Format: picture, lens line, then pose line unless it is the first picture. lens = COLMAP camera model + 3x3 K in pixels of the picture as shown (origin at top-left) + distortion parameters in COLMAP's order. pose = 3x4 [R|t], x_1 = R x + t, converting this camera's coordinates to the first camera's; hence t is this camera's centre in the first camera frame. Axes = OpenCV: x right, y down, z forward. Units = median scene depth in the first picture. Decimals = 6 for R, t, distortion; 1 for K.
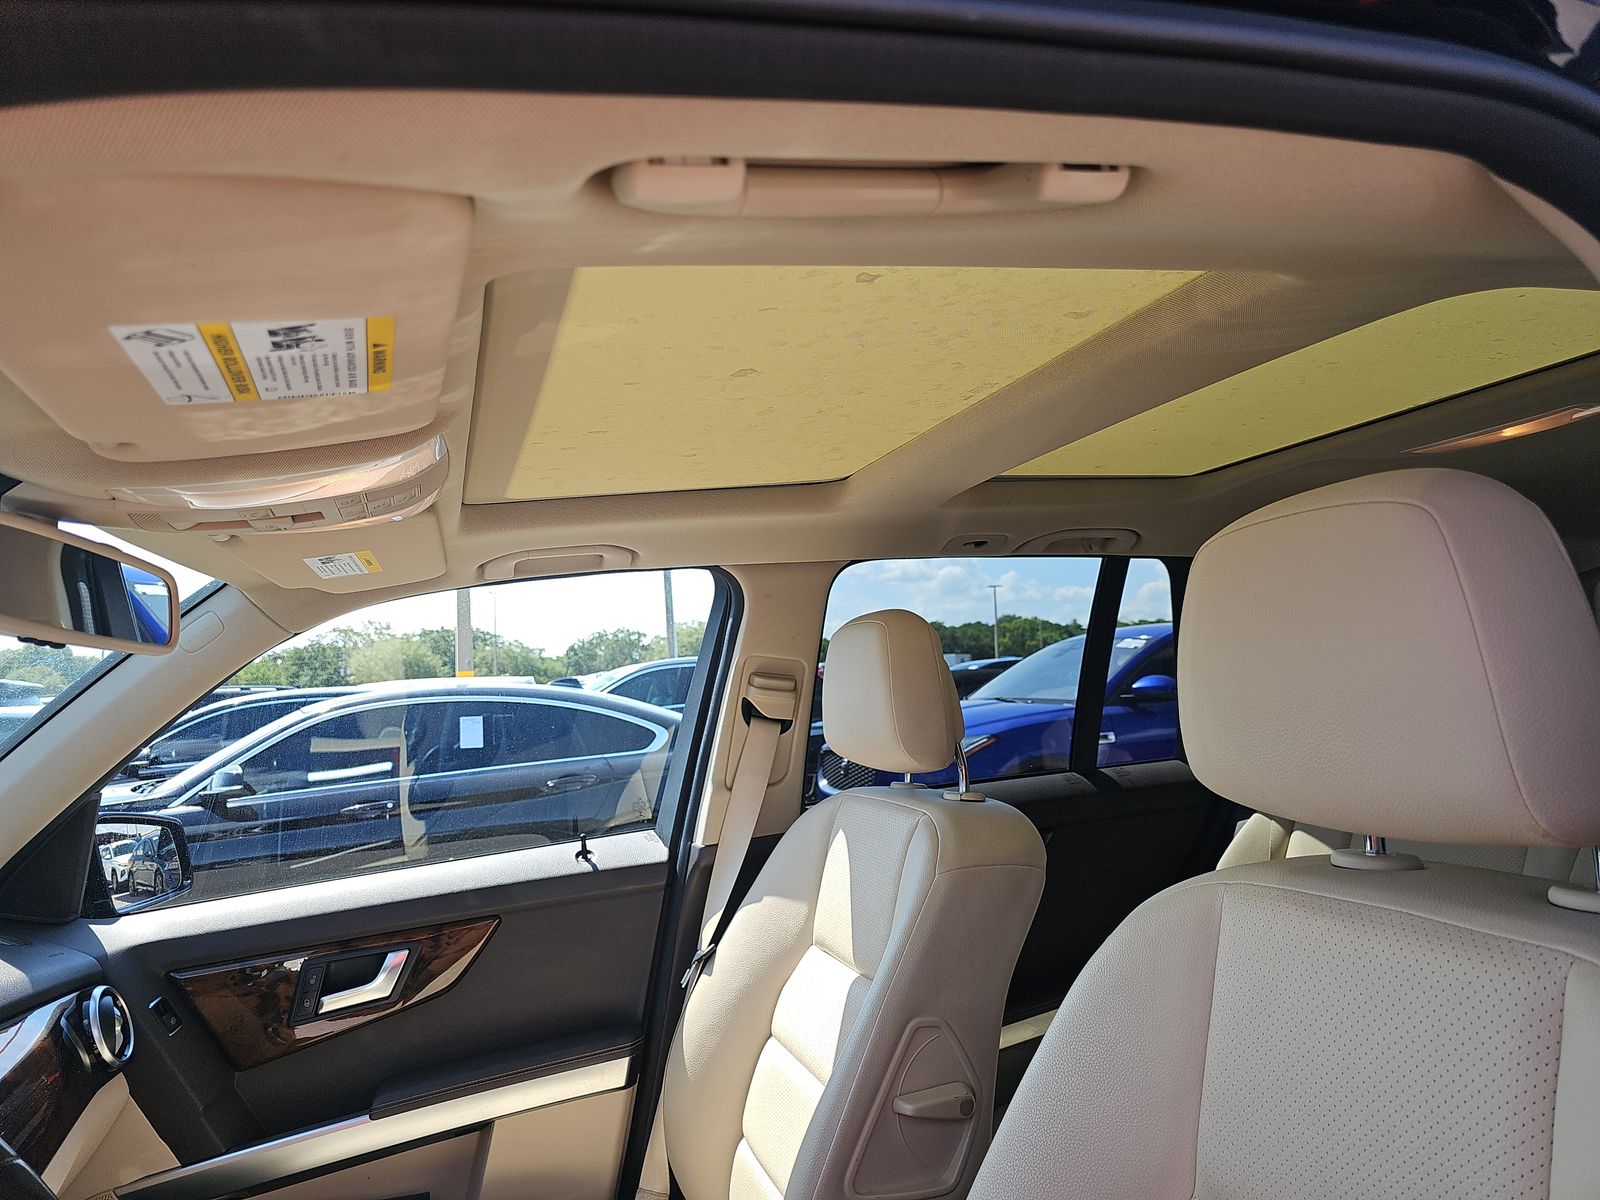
lens RADIAL K [[1063.0, 0, 796.7], [0, 1063.0, 588.0], [0, 0, 1]] dist [0.031640, -0.035693]
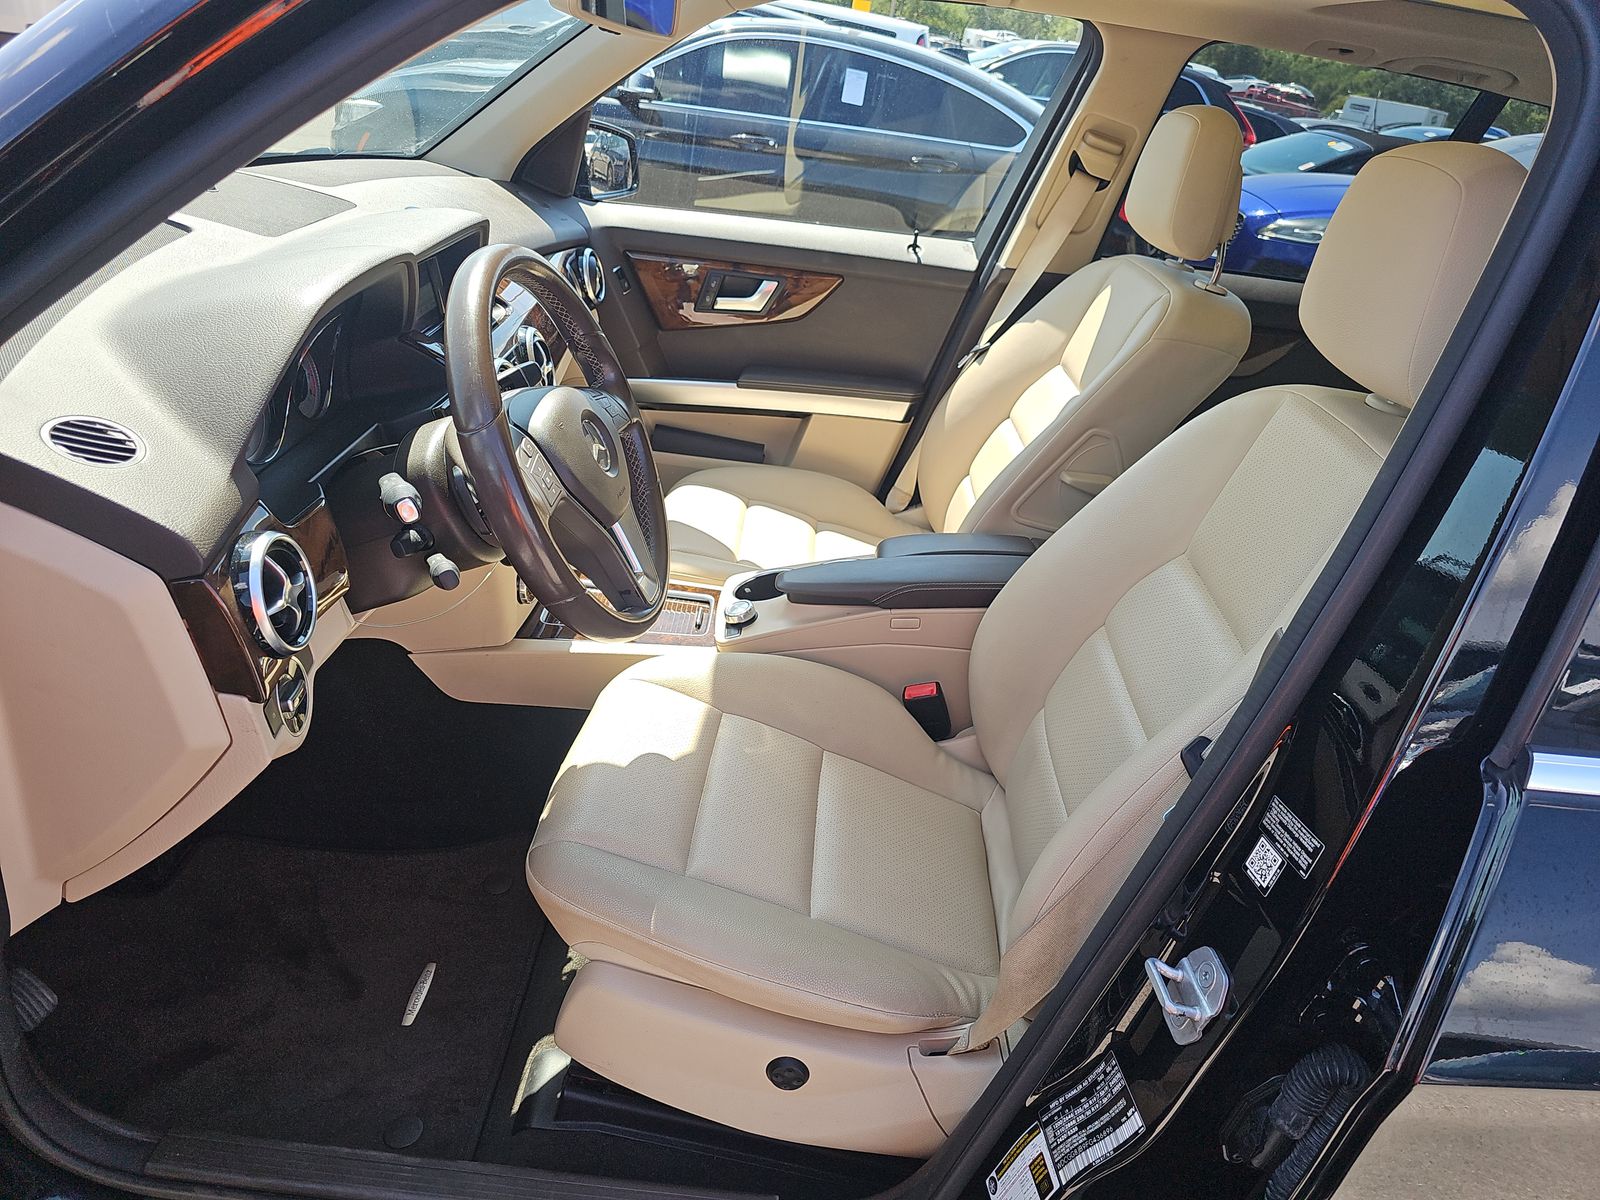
lens RADIAL K [[1063.0, 0, 804.9], [0, 1063.0, 603.0], [0, 0, 1]] dist [0.031640, -0.035693]
pose [[0.919395, 0.339966, -0.197827, 0.078366], [-0.179487, 0.810147, 0.558074, -0.095298], [0.349995, -0.477583, 0.805864, -0.279955]]
